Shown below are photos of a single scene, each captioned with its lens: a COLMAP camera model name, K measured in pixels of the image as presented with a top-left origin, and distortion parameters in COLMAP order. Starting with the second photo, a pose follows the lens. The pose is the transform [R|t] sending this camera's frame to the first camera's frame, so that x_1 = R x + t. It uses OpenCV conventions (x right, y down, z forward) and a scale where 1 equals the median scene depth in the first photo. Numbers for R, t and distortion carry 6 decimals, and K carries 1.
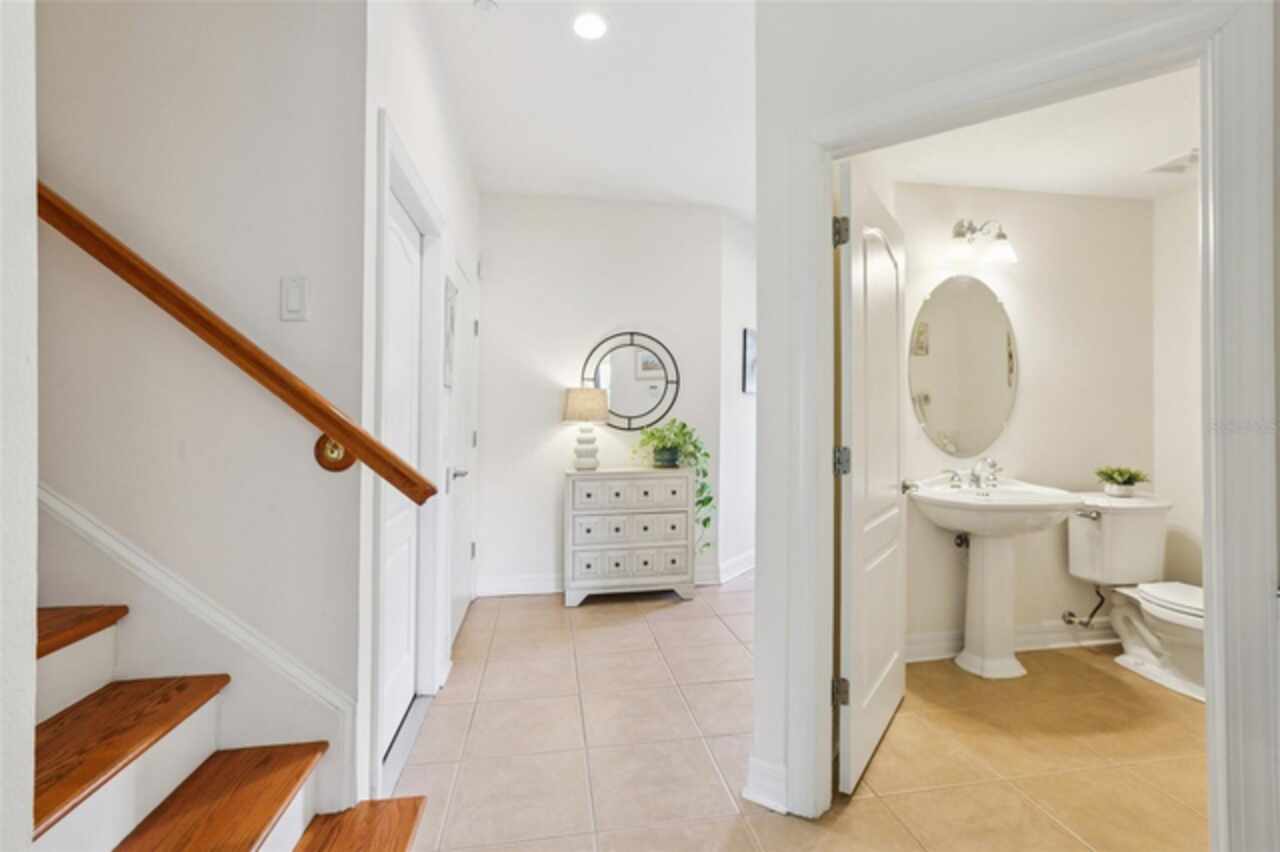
lens RADIAL K [[589.6, 0, 640.0], [0, 589.6, 426.0], [0, 0, 1]] dist [-0.018256, 0.000198]
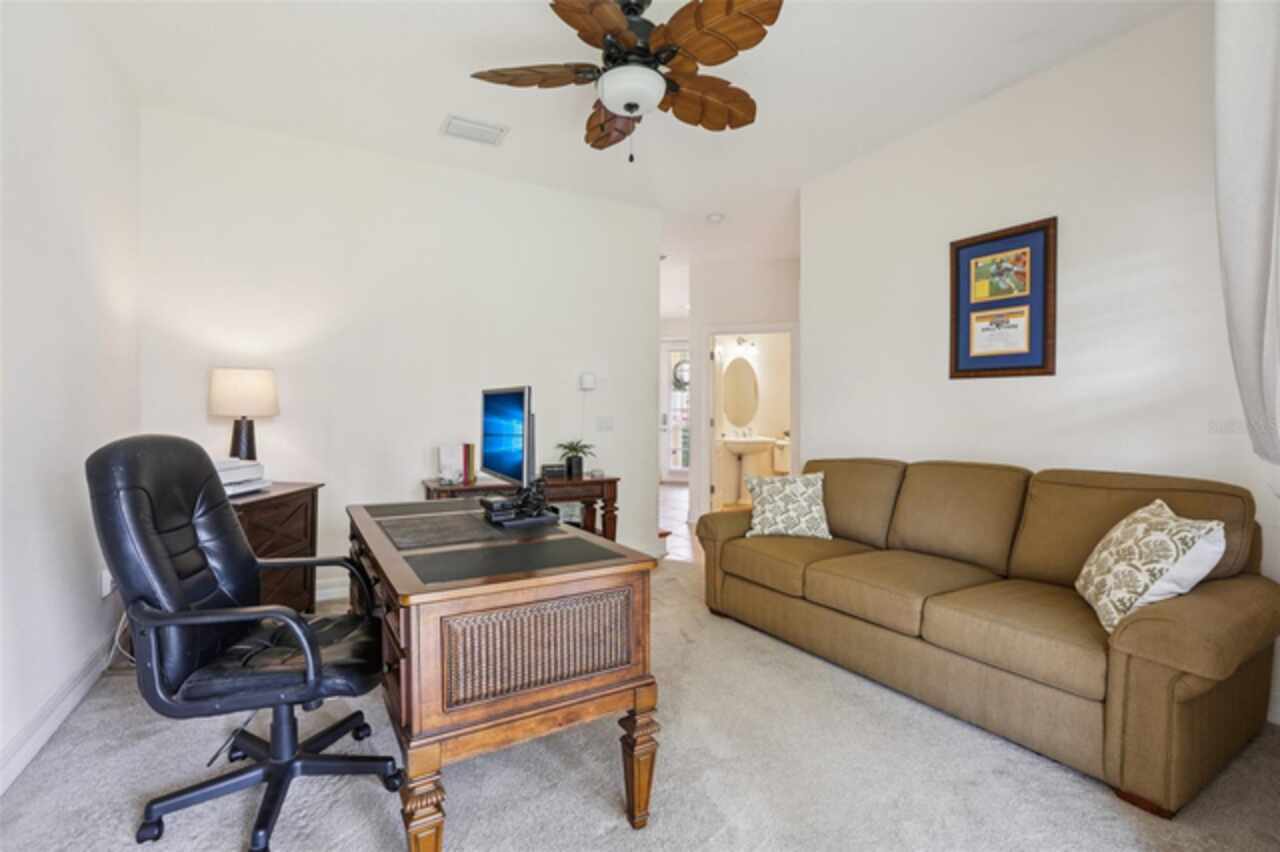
lens RADIAL K [[589.6, 0, 640.0], [0, 589.6, 426.0], [0, 0, 1]] dist [-0.018256, 0.000198]
pose [[0.920271, -0.006653, 0.391225, -0.867885], [-0.000241, 0.999846, 0.017570, 0.004029], [-0.391281, -0.016263, 0.920128, -1.220146]]
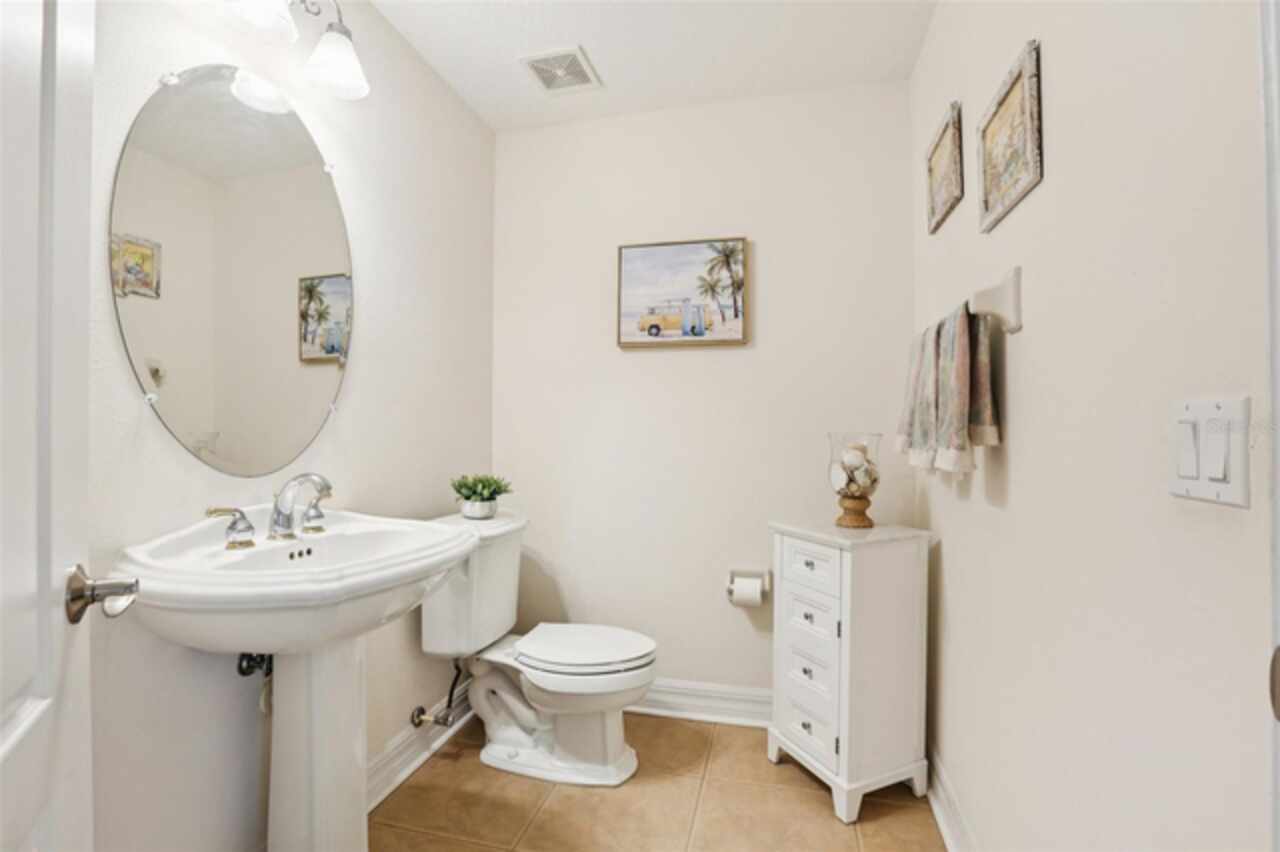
lens RADIAL K [[589.6, 0, 640.0], [0, 589.6, 426.0], [0, 0, 1]] dist [-0.018256, 0.000198]
pose [[0.403900, 0.014196, 0.914693, 0.249867], [0.002416, 0.999860, -0.016585, 0.022902], [-0.914800, 0.008909, 0.403808, 0.527804]]
